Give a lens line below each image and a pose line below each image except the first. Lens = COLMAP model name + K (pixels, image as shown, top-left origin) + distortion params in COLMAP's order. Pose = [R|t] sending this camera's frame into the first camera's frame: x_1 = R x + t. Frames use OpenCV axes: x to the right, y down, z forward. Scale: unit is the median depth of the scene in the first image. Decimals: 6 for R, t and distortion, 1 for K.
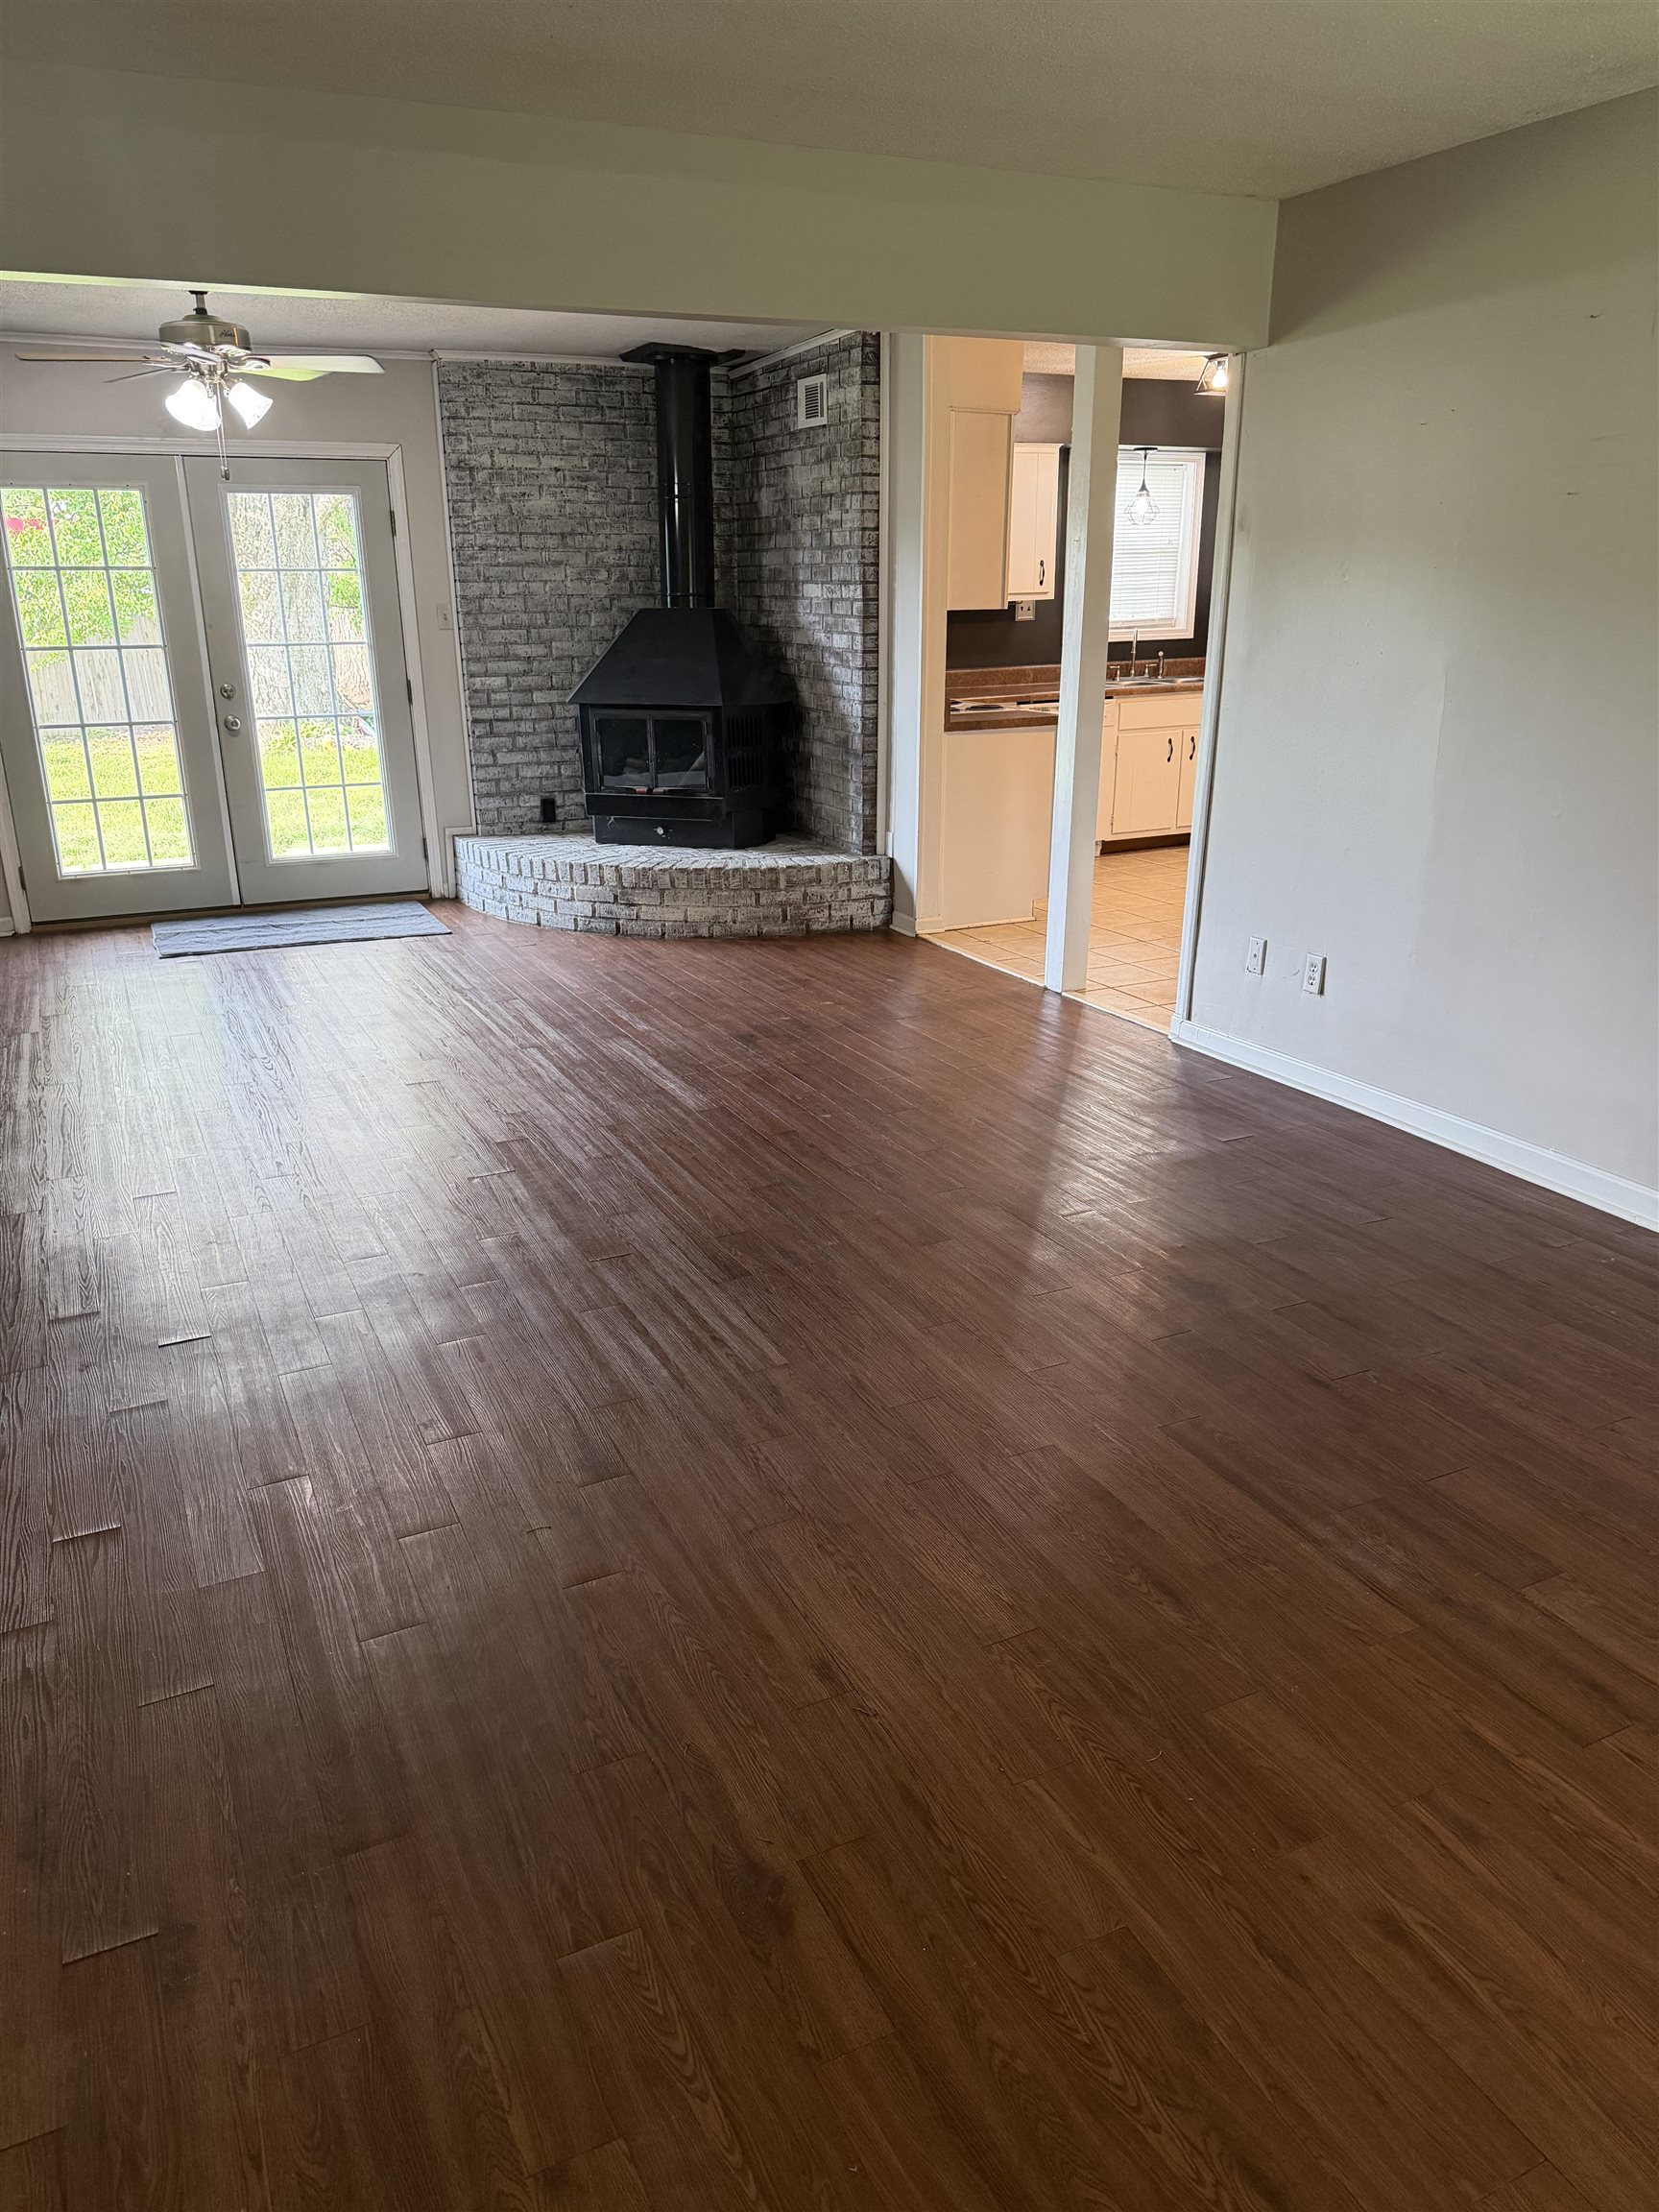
lens RADIAL K [[1525.1, 0, 830.5], [0, 1525.1, 1117.2], [0, 0, 1]] dist [0.173106, -0.370568]
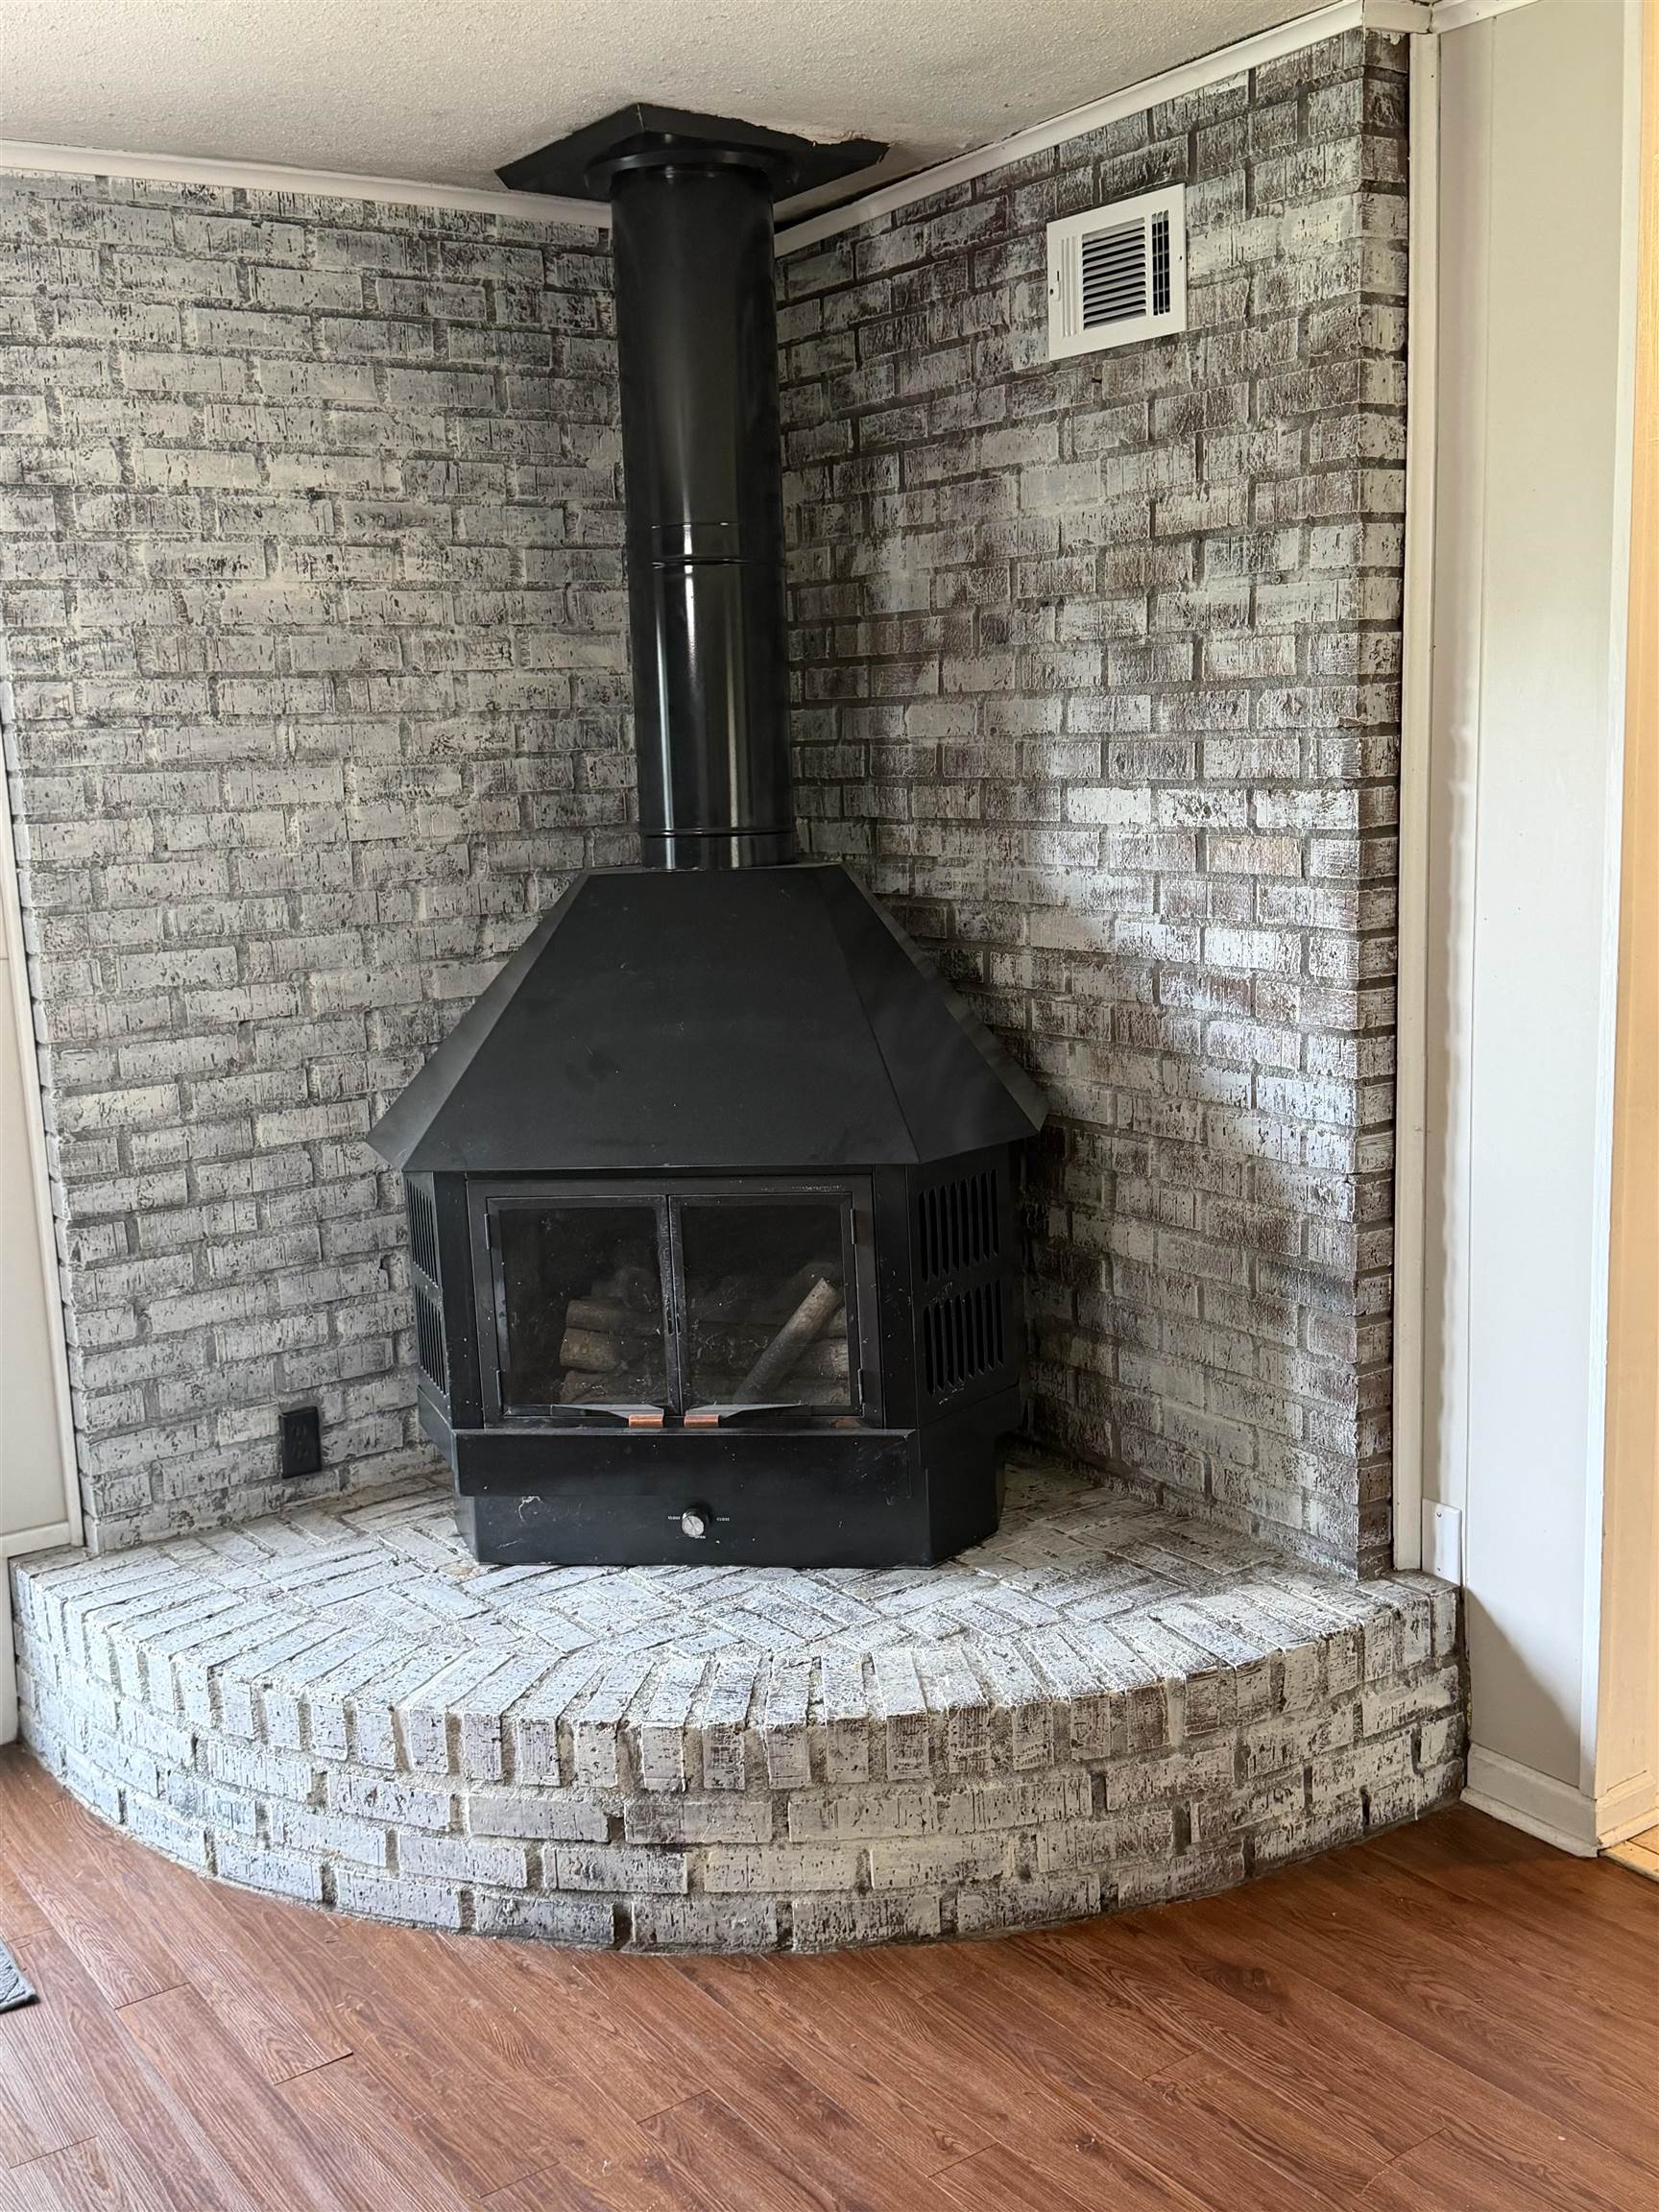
lens RADIAL K [[2234.9, 0, 825.0], [0, 2234.9, 1117.0], [0, 0, 1]] dist [0.223324, -0.512039]
pose [[0.986788, -0.060636, 0.150243, -0.152366], [0.084021, 0.984405, -0.154554, -0.199225], [-0.138529, 0.165135, 0.976494, 0.529372]]
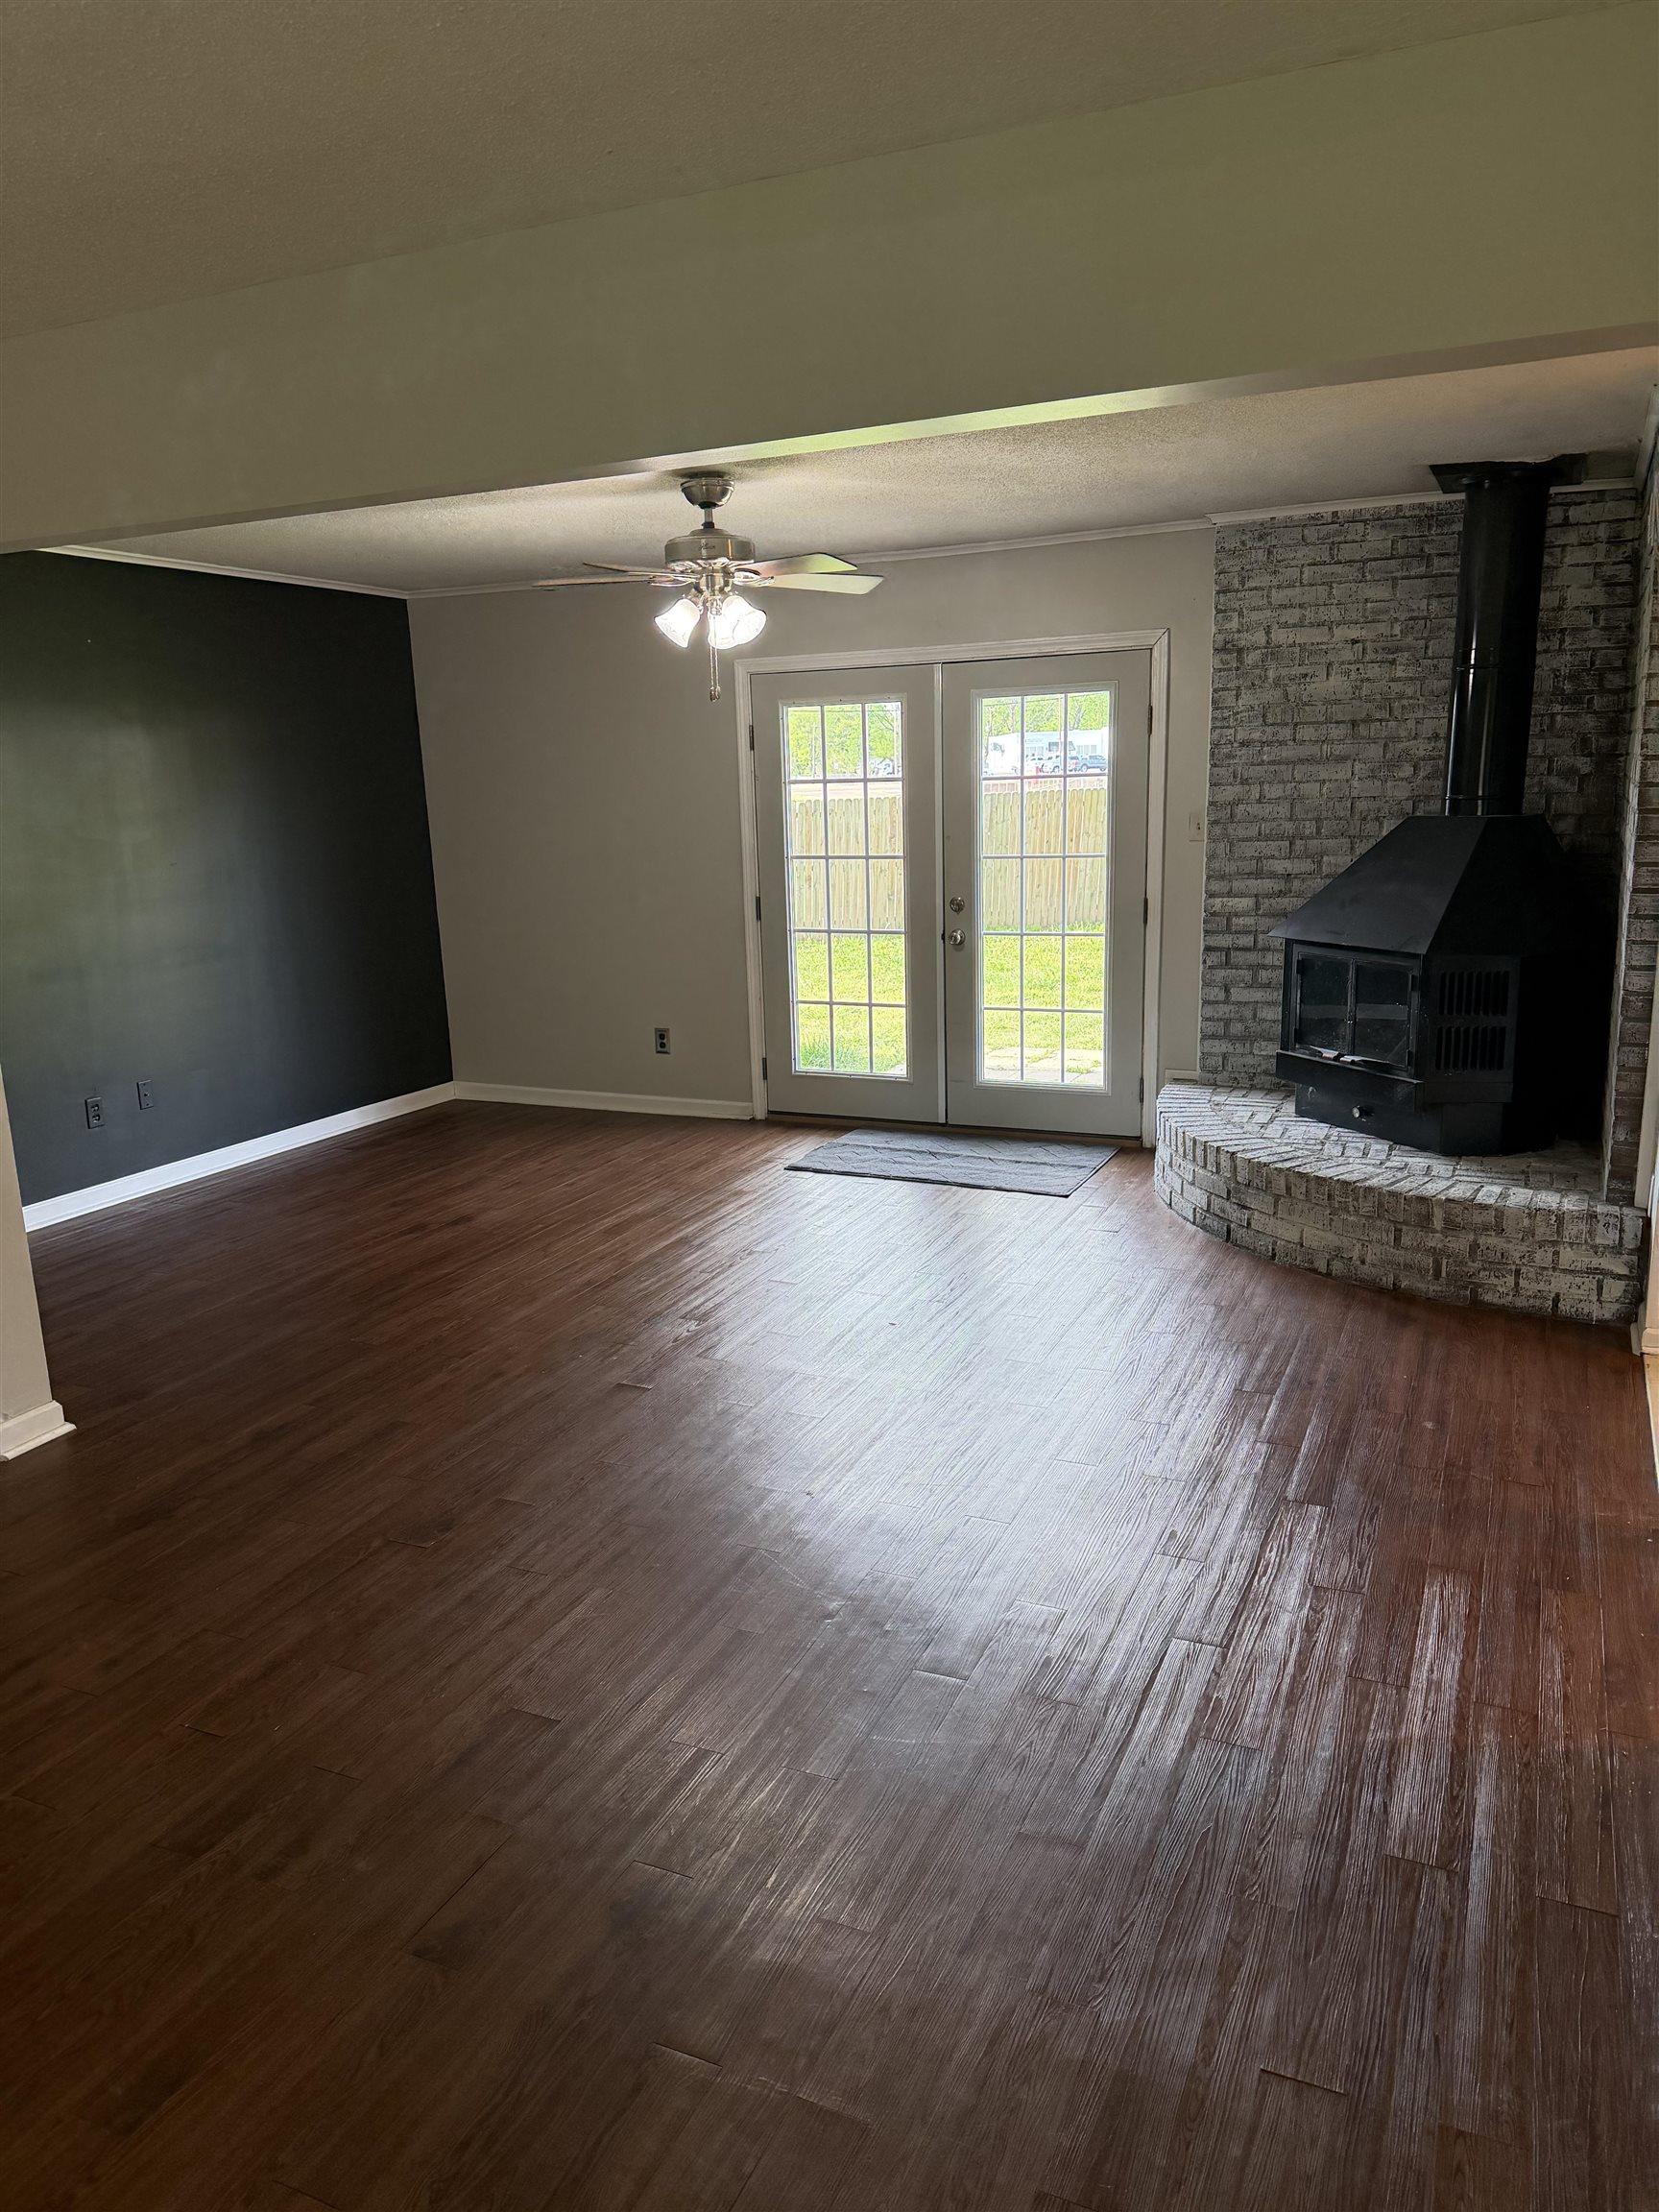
lens RADIAL K [[1525.1, 0, 830.5], [0, 1525.1, 1117.2], [0, 0, 1]] dist [0.173106, -0.370568]
pose [[0.639174, 0.156603, -0.752949, 0.282990], [-0.231221, 0.972882, 0.006064, -0.134266], [0.733480, 0.170221, 0.658051, 0.349257]]
